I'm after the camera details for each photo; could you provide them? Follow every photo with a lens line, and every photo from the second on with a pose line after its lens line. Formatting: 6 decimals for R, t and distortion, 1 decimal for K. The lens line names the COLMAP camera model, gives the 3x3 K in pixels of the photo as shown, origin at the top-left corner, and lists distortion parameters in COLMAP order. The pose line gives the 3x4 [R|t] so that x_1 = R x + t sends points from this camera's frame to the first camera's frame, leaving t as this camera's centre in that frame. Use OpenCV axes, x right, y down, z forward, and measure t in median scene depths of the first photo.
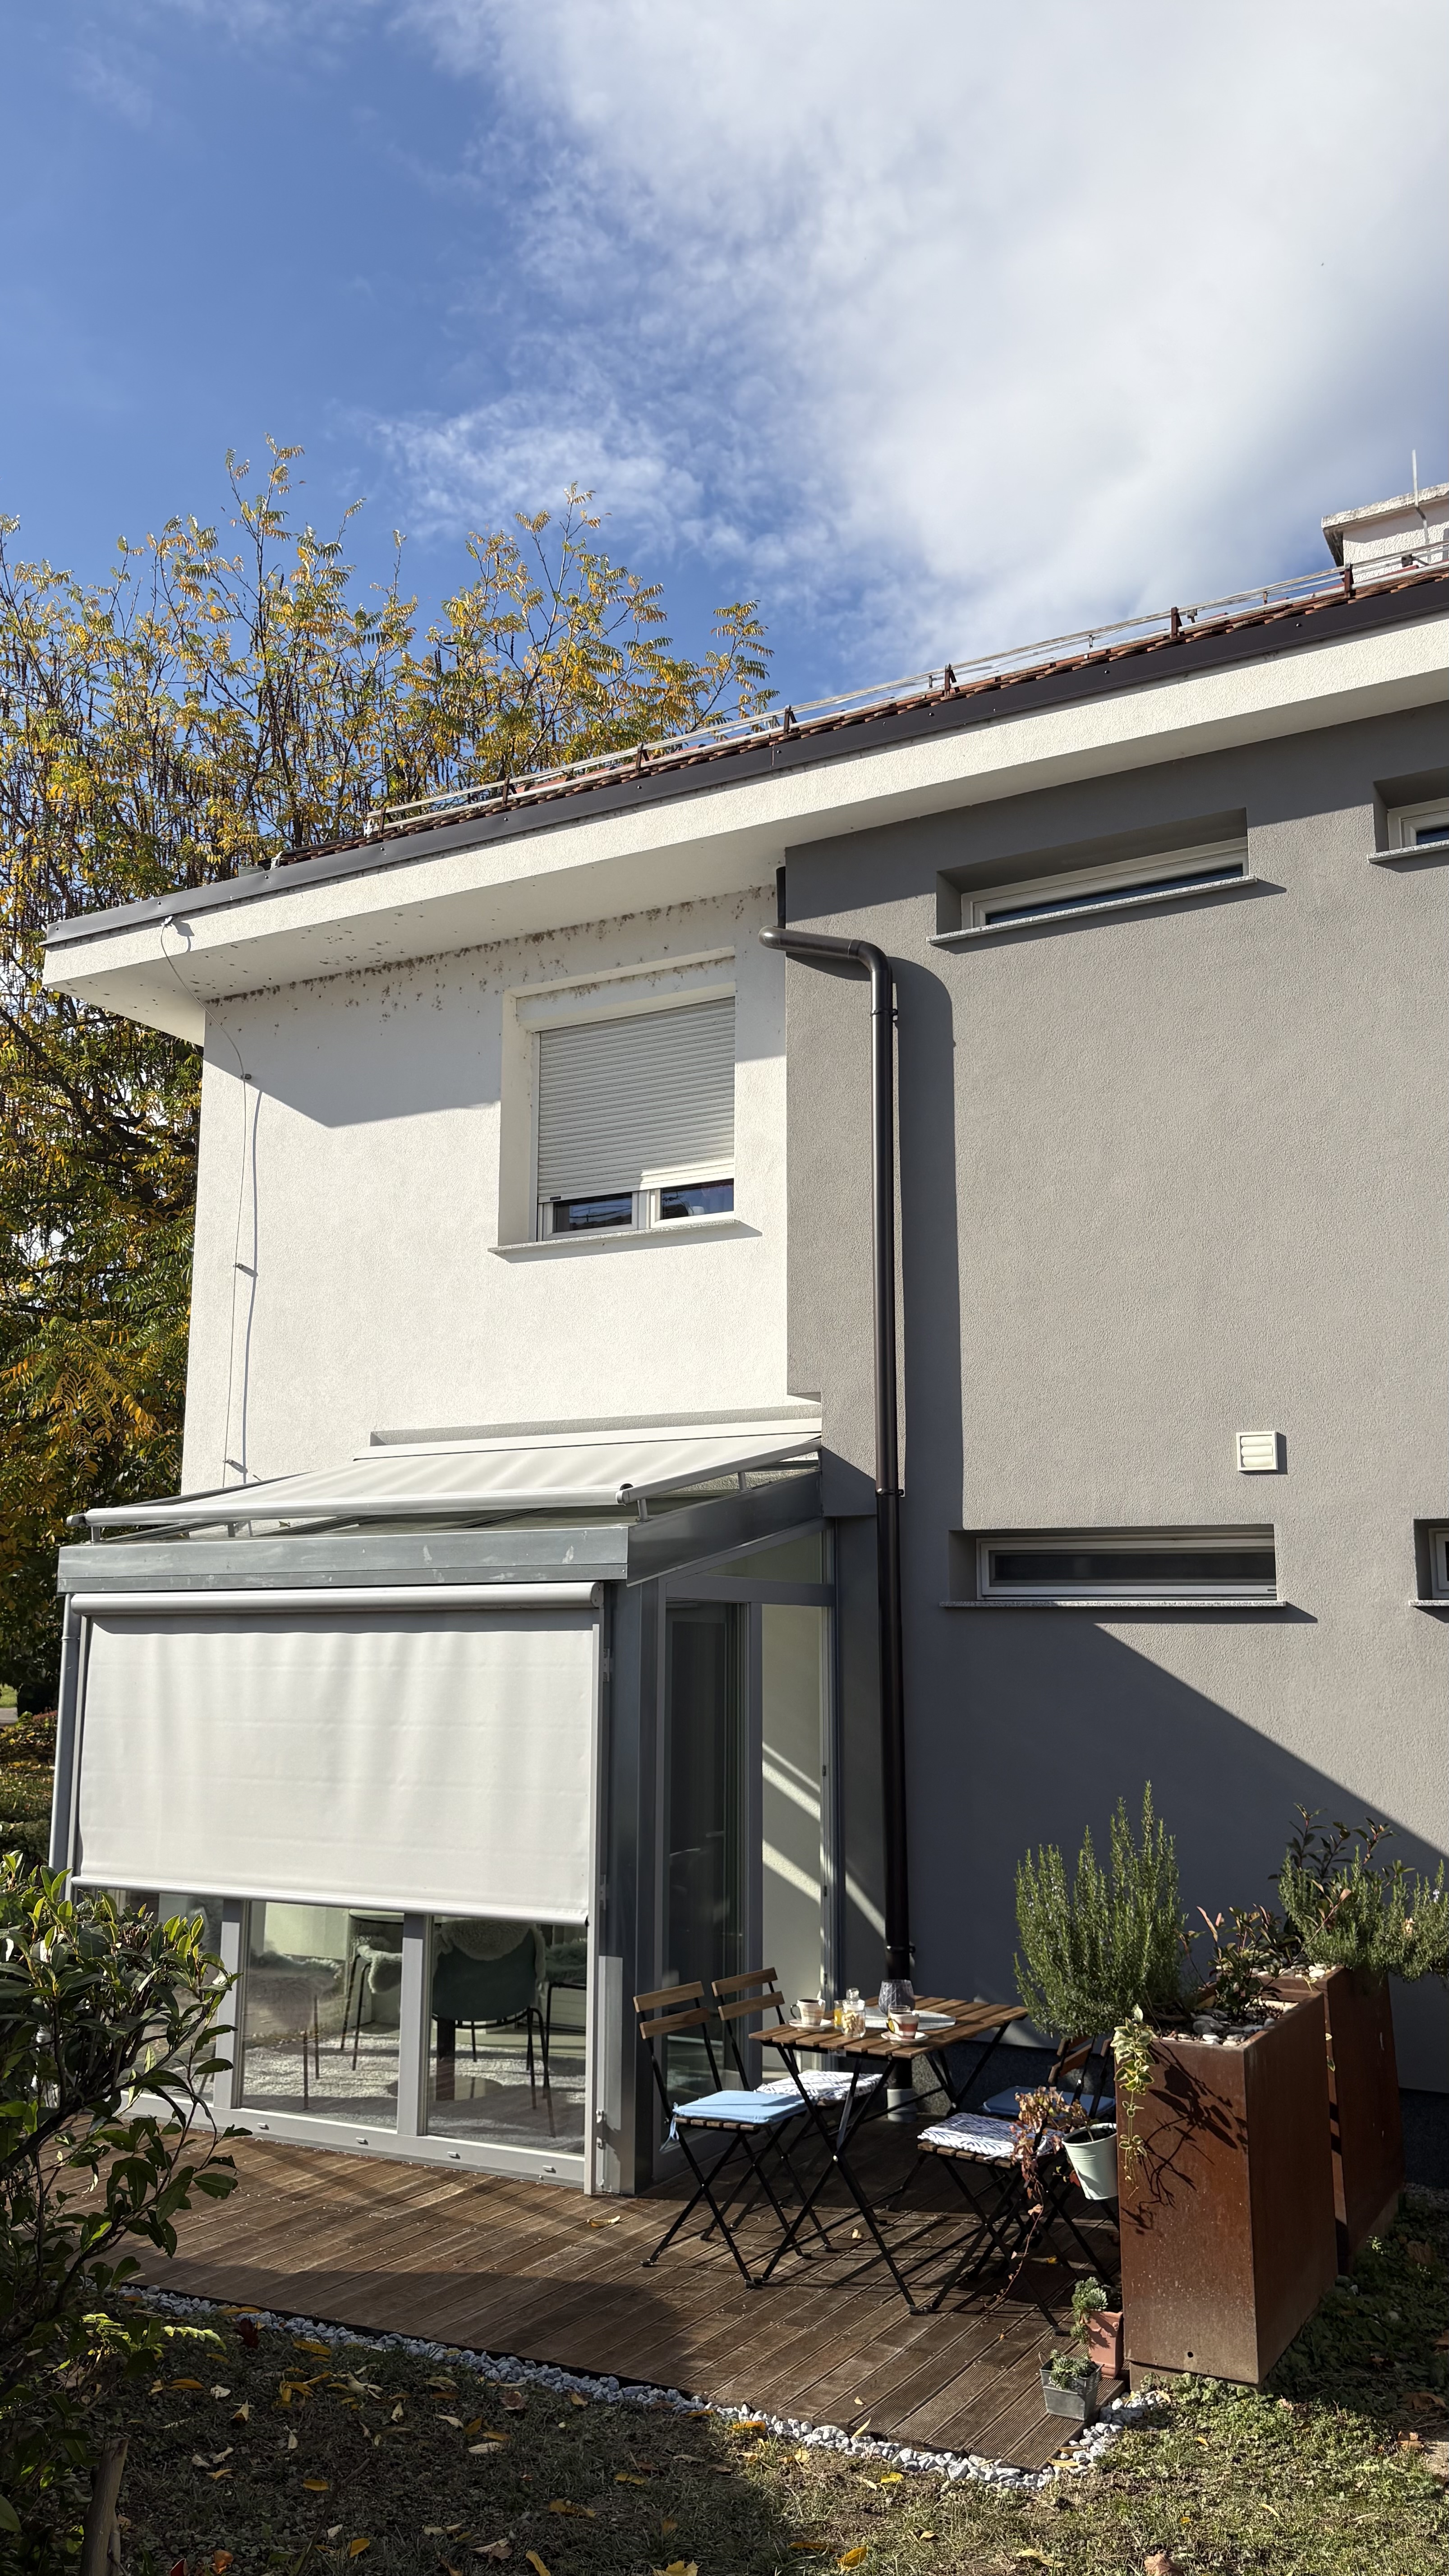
lens RADIAL K [[1934.9, 0, 739.6], [0, 1934.9, 1289.4], [0, 0, 1]] dist [0.037758, -0.042893]
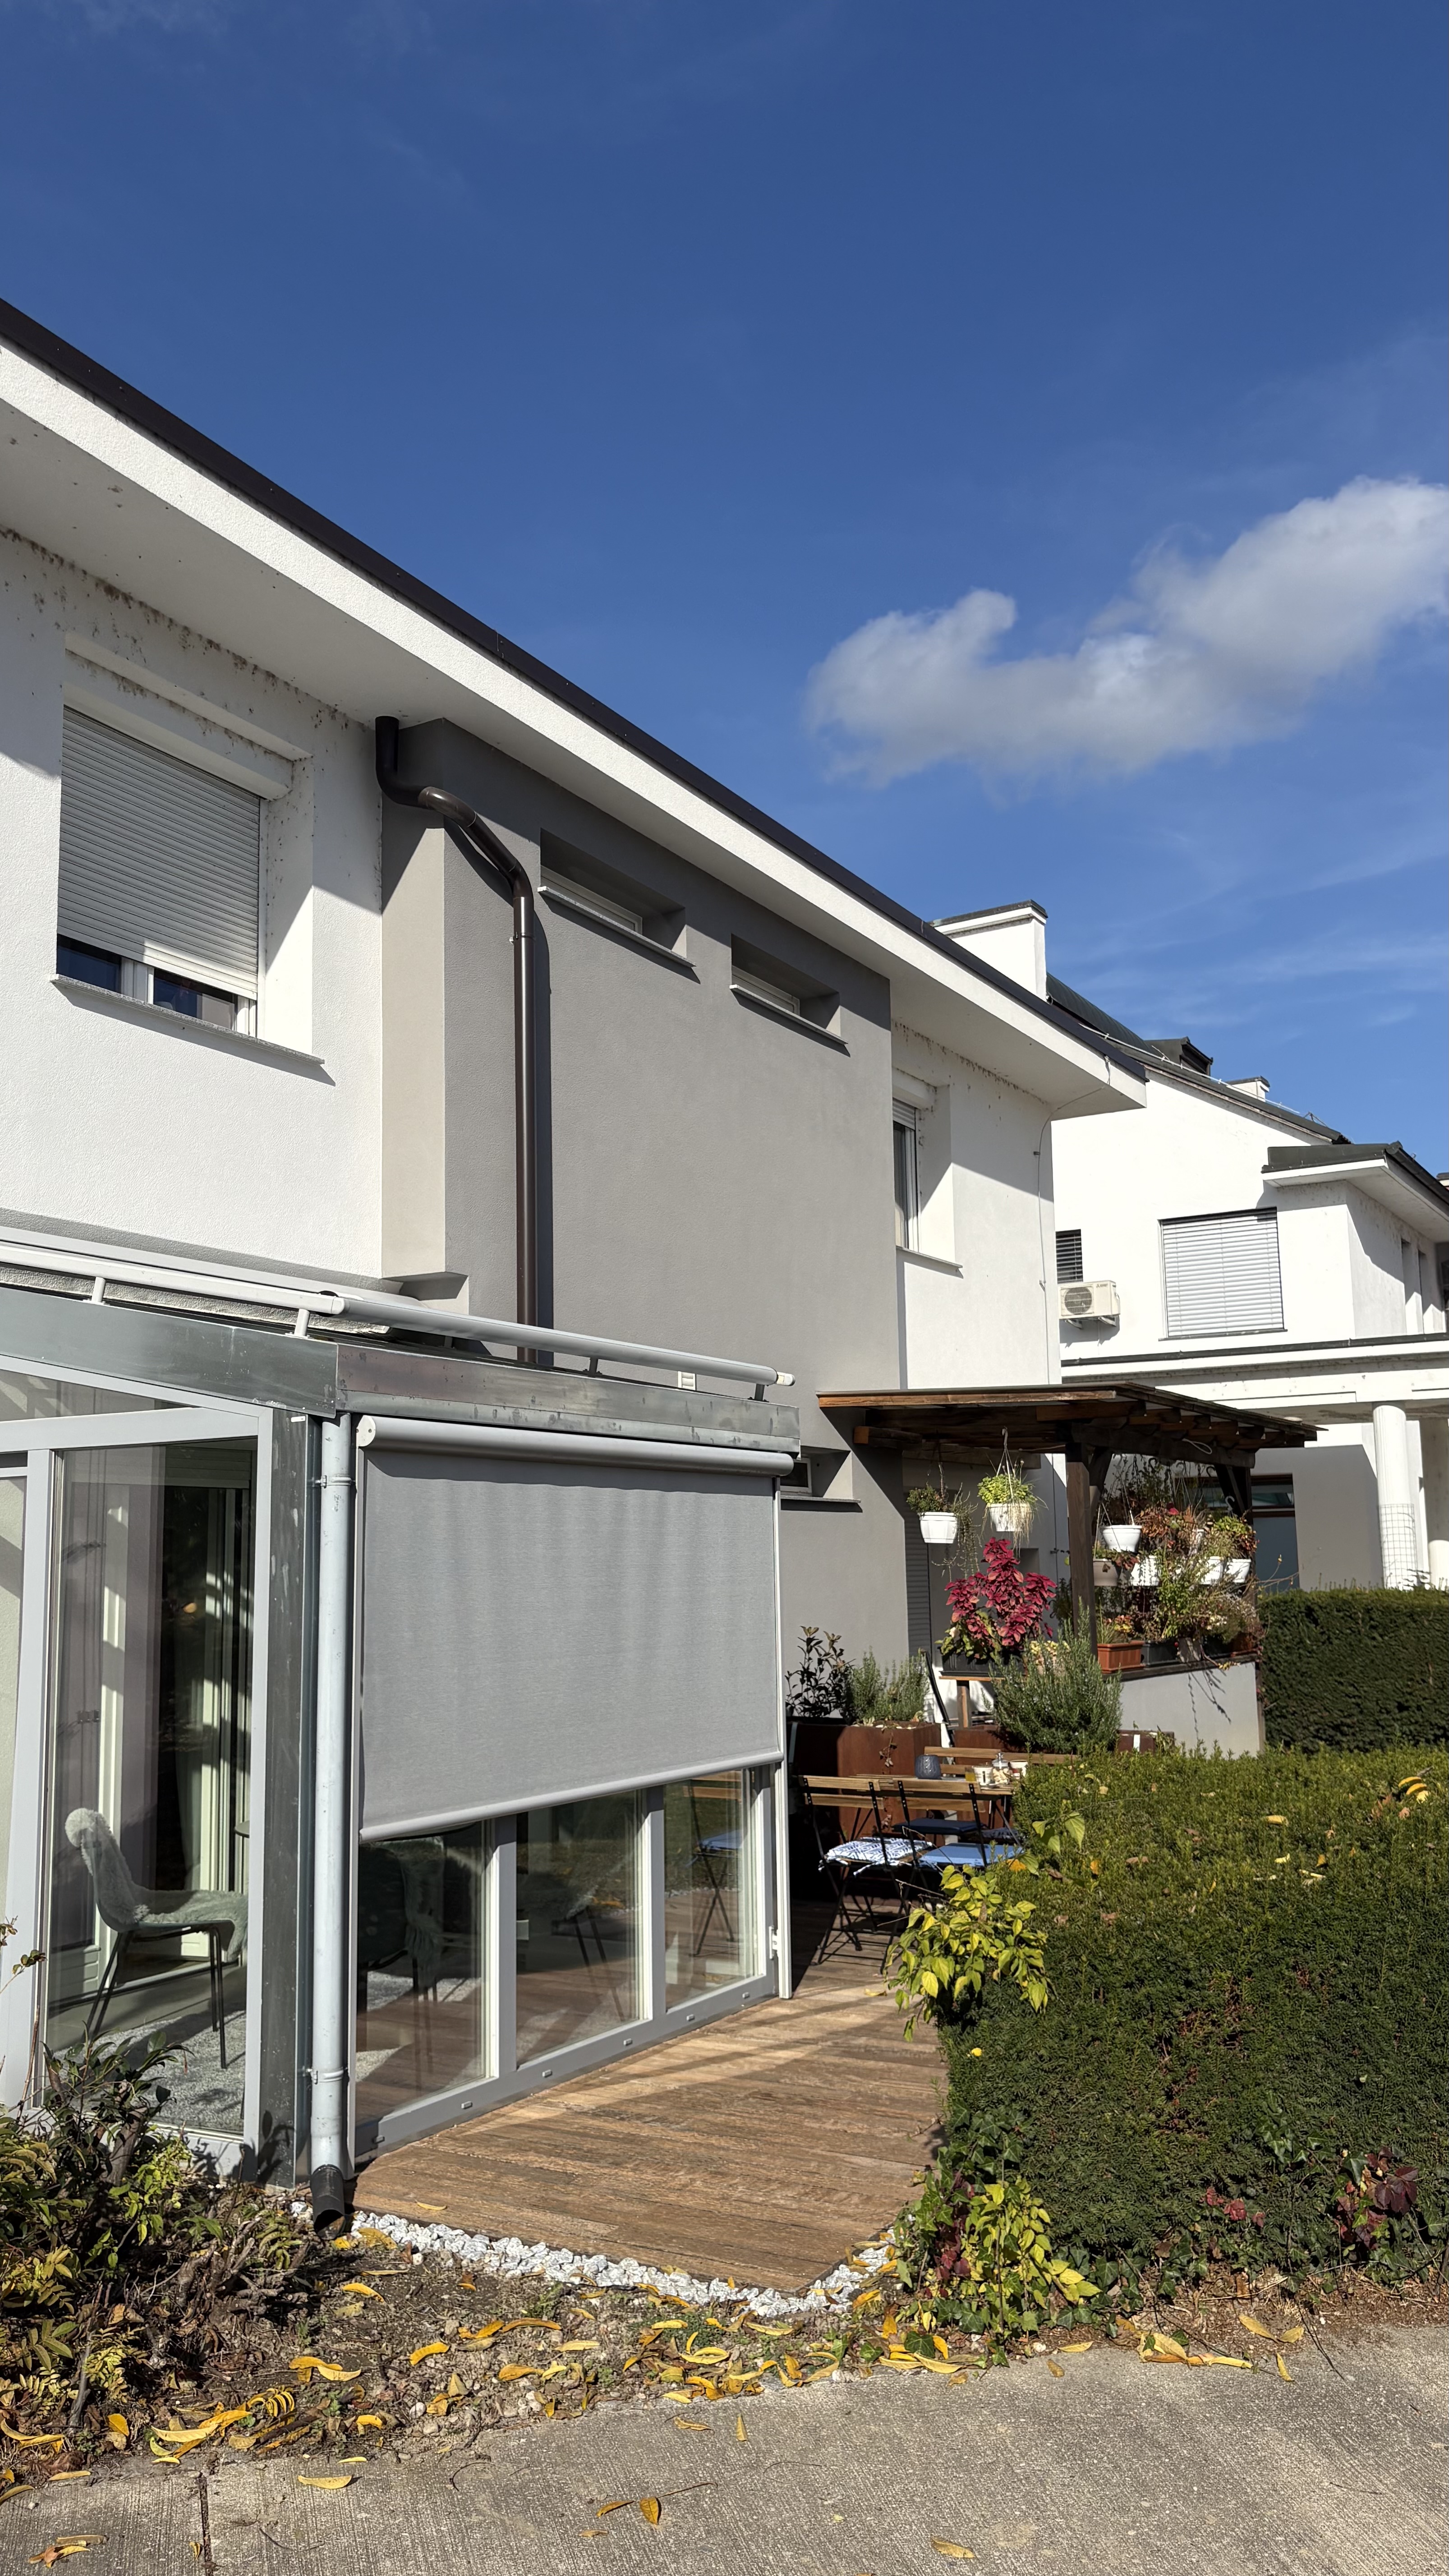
lens RADIAL K [[1933.3, 0, 724.5], [0, 1933.3, 1288.0], [0, 0, 1]] dist [0.162990, -0.533921]
pose [[0.024771, 0.142696, 0.989457, -0.969068], [-0.165208, 0.976736, -0.136725, 0.177066], [-0.985948, -0.160079, 0.047769, 0.815021]]
